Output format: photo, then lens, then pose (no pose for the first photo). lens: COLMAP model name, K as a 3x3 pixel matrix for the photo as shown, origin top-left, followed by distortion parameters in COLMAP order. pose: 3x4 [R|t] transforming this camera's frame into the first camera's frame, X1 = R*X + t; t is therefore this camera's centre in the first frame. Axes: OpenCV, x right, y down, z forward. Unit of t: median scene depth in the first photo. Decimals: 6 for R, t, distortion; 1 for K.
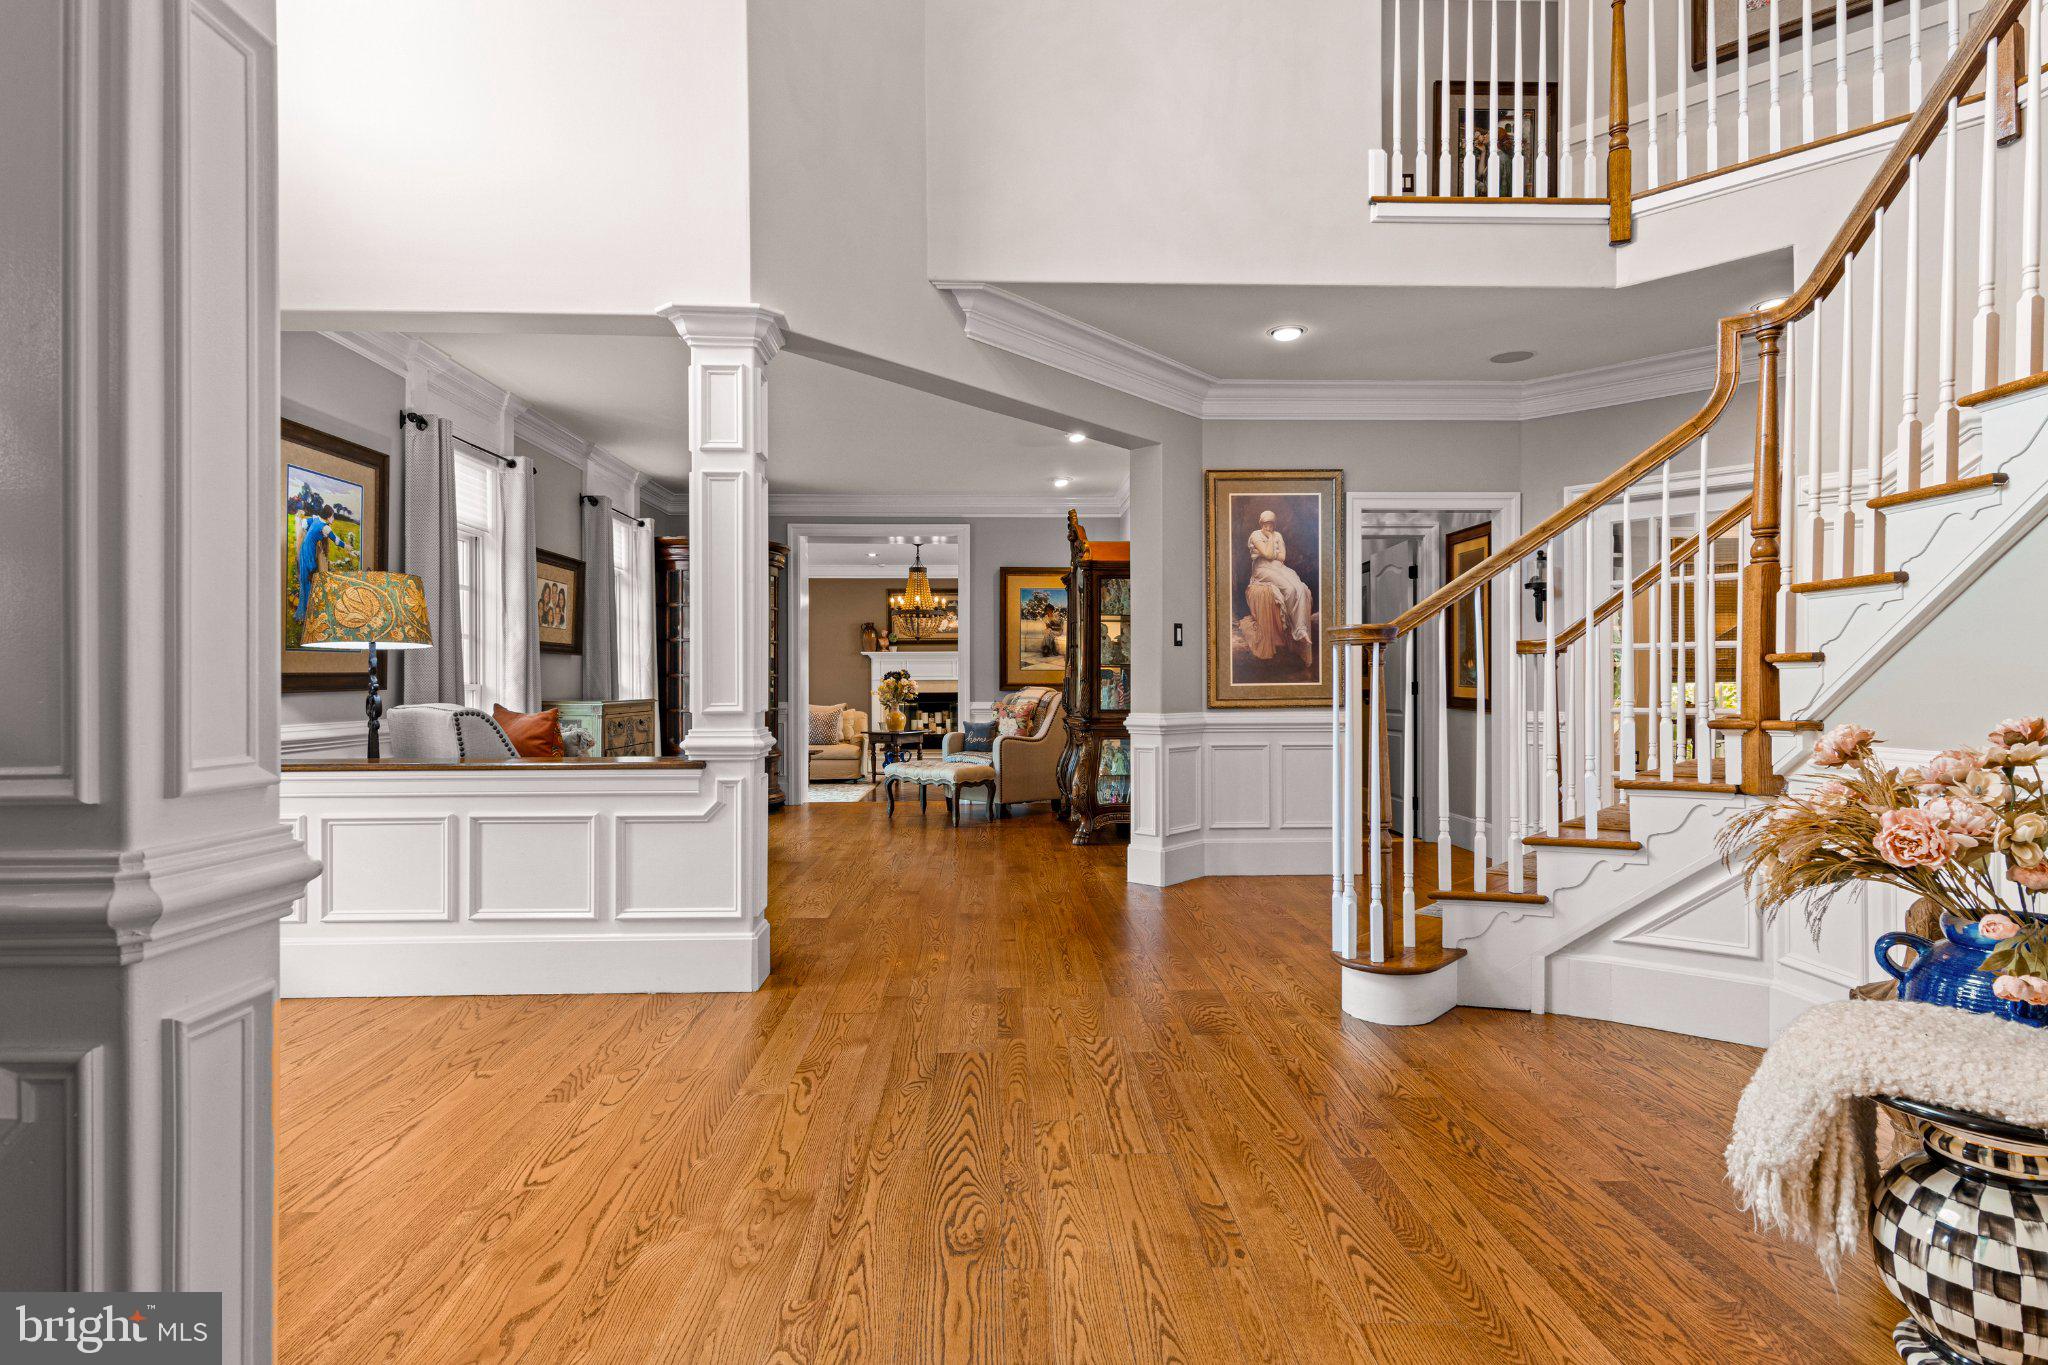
lens RADIAL K [[1046.2, 0, 1023.0], [0, 1046.2, 688.4], [0, 0, 1]] dist [0.014160, -0.004033]
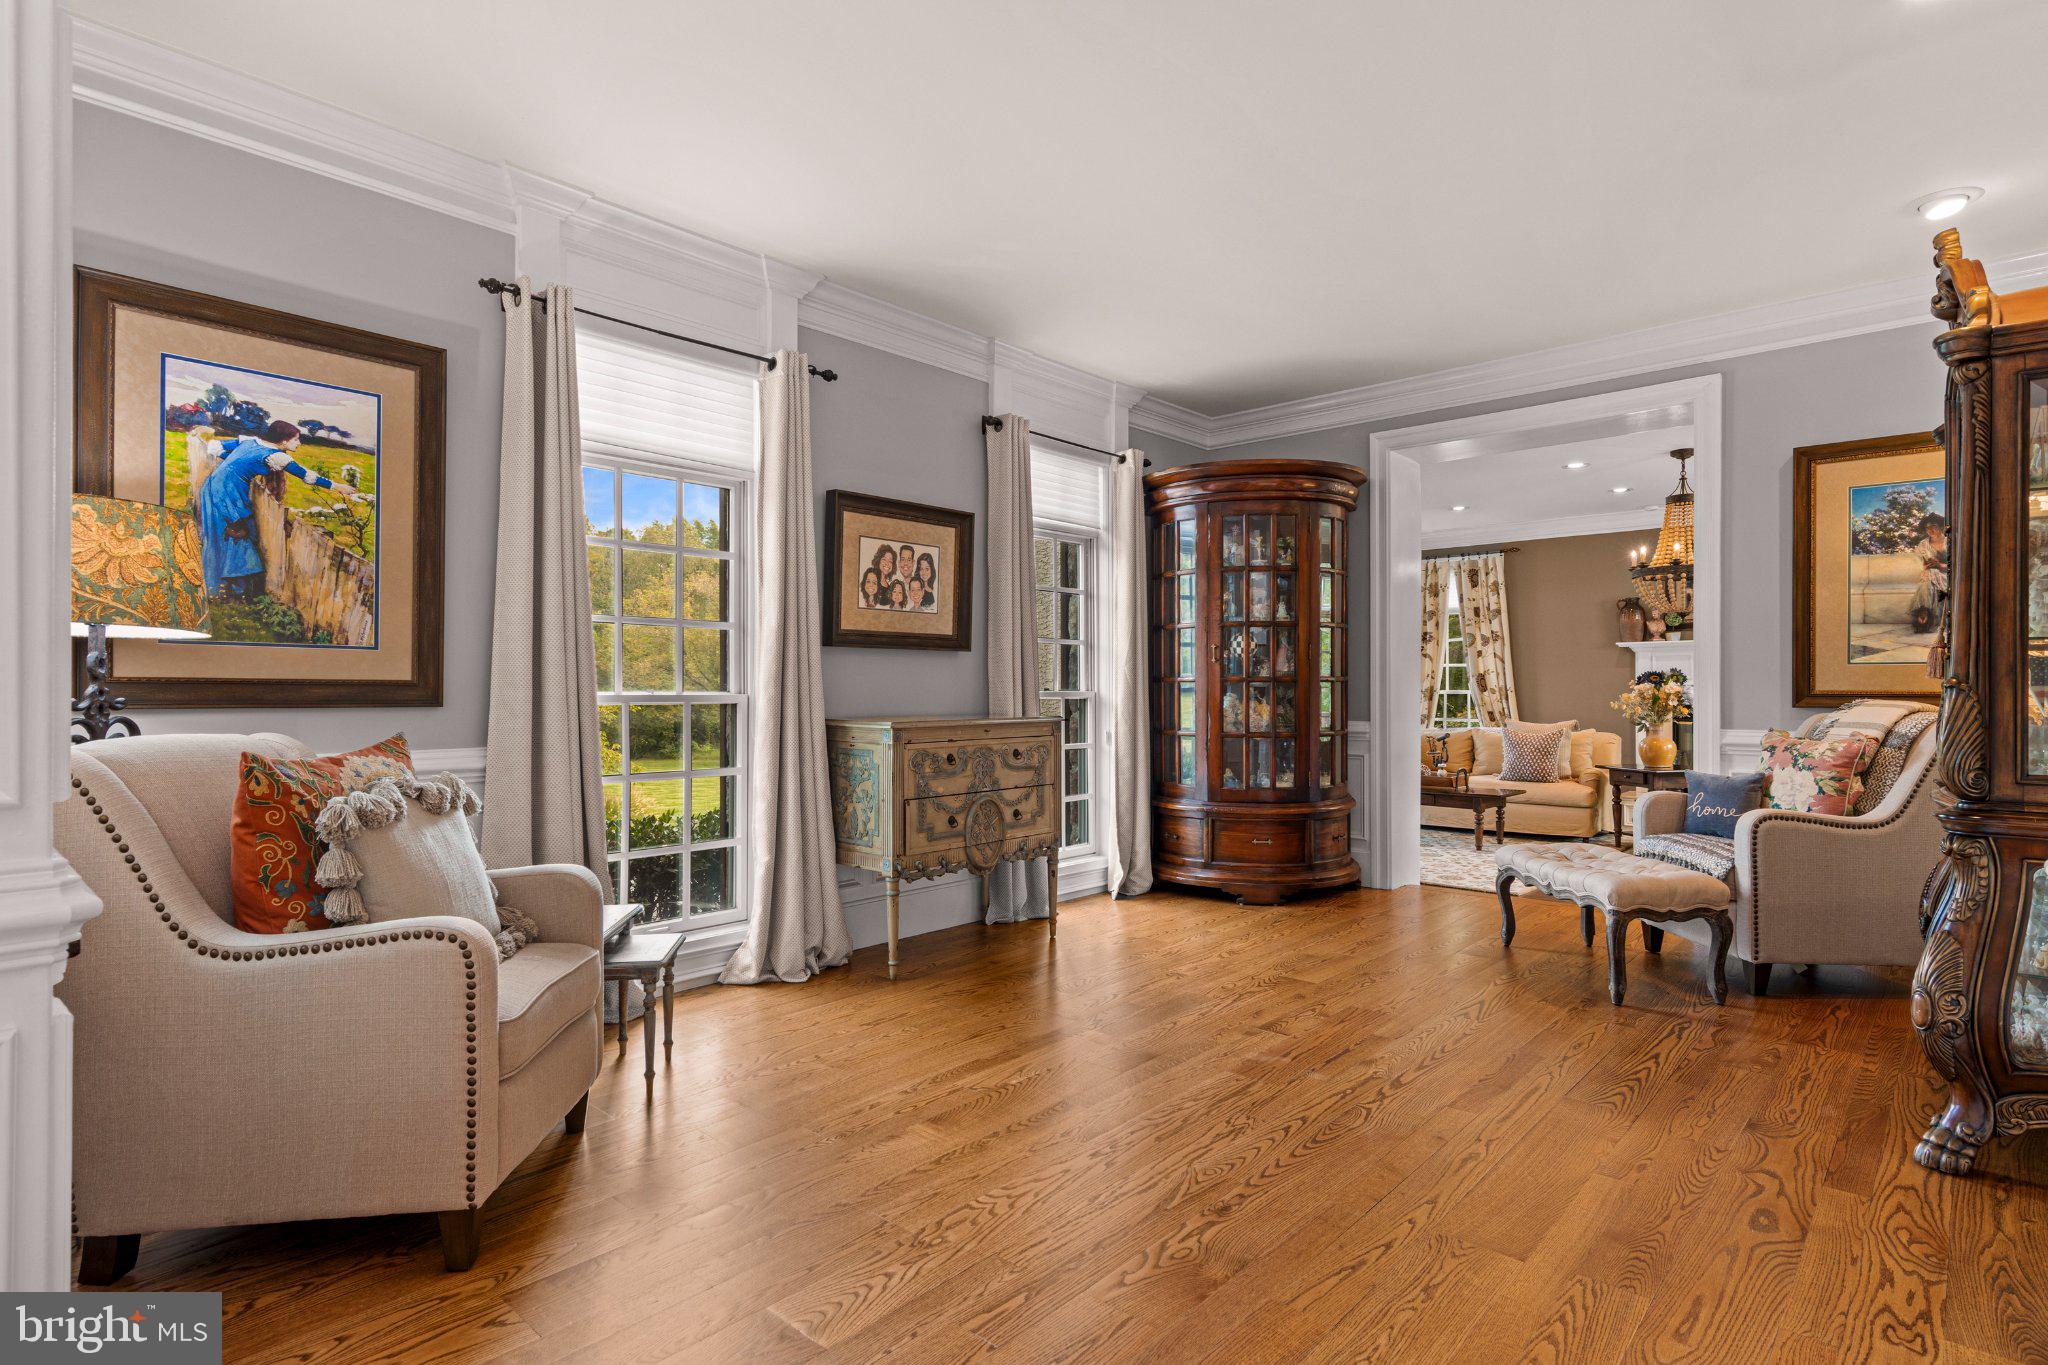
lens RADIAL K [[1046.2, 0, 1026.9], [0, 1046.2, 688.3], [0, 0, 1]] dist [0.014160, -0.004033]
pose [[0.720296, -0.000617, -0.693666, 0.079905], [-0.002719, 0.999989, -0.003713, -0.005228], [0.693661, 0.004561, 0.720287, 0.556231]]
